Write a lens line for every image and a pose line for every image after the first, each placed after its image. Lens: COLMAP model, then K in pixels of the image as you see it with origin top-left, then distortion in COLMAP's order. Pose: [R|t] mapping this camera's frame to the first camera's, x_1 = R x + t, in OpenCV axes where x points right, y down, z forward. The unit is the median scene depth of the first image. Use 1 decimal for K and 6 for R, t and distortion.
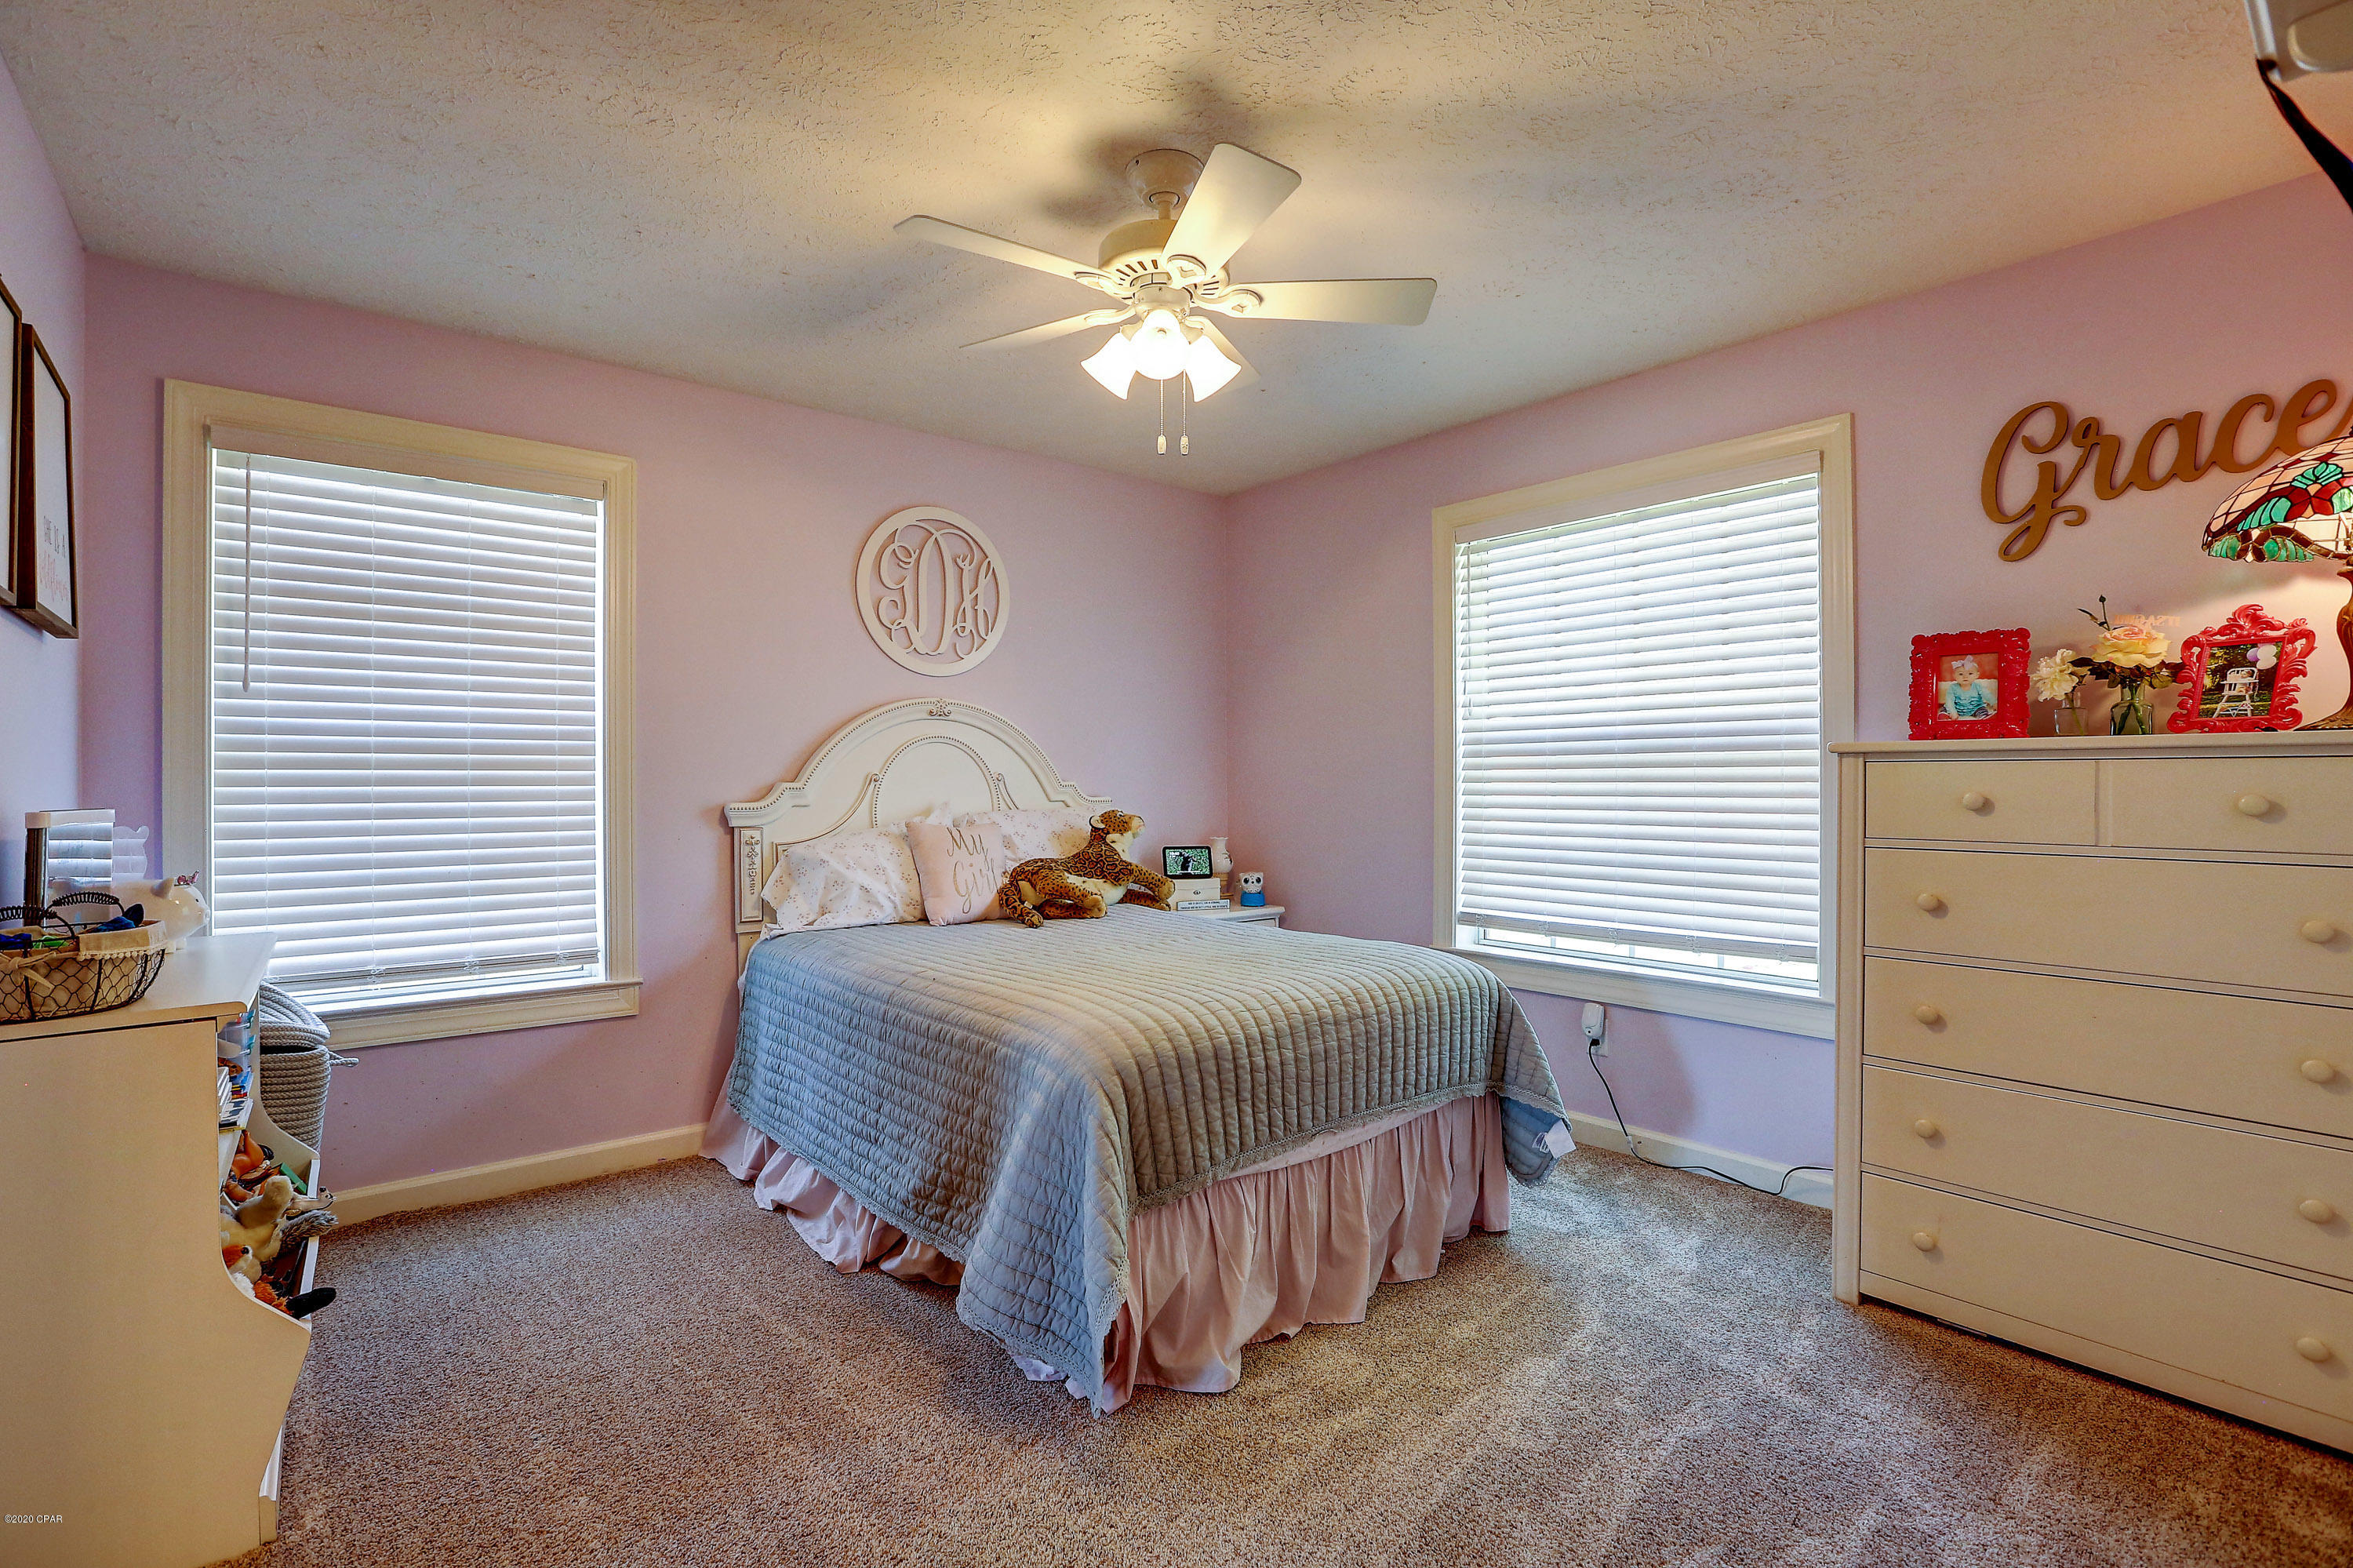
lens RADIAL K [[1095.4, 0, 1194.3], [0, 1095.4, 787.4], [0, 0, 1]] dist [-0.041524, 0.013268]
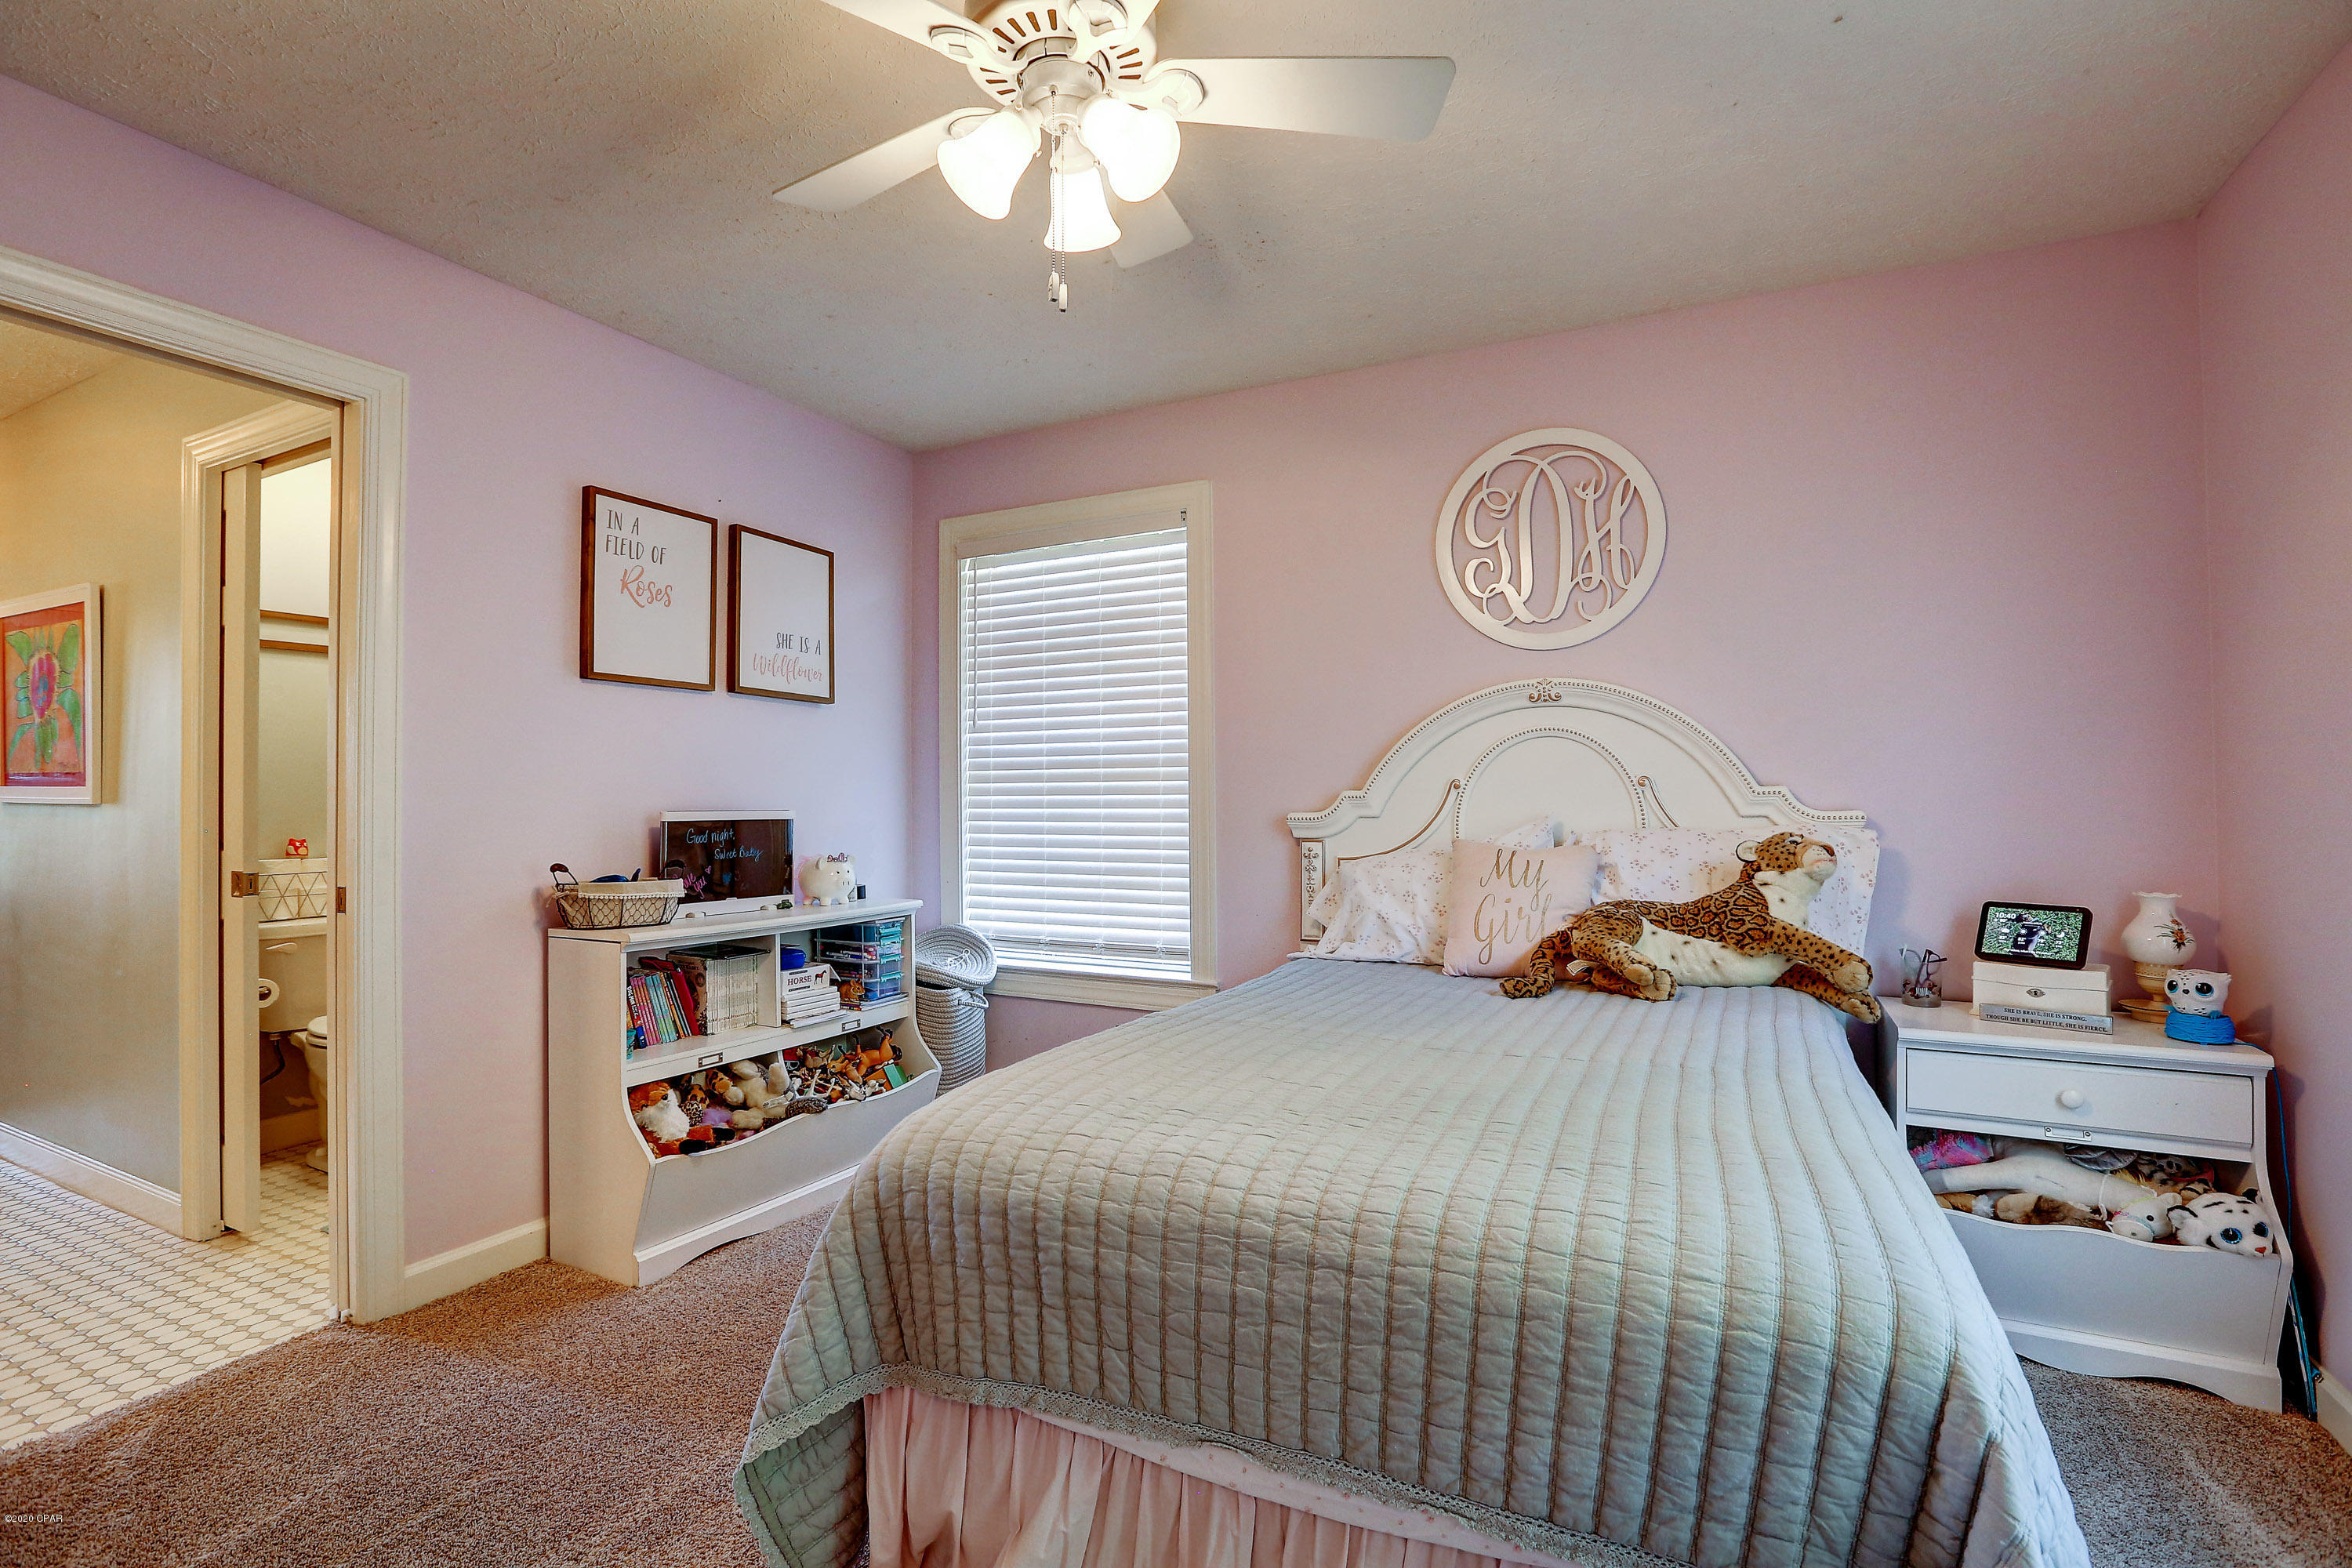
lens RADIAL K [[1094.9, 0, 1180.9], [0, 1094.9, 778.3], [0, 0, 1]] dist [-0.041524, 0.013268]
pose [[0.382378, -0.015974, -0.923868, 0.415238], [0.000210, 0.999852, -0.017201, 0.000860], [0.924006, 0.006383, 0.382325, 0.542266]]
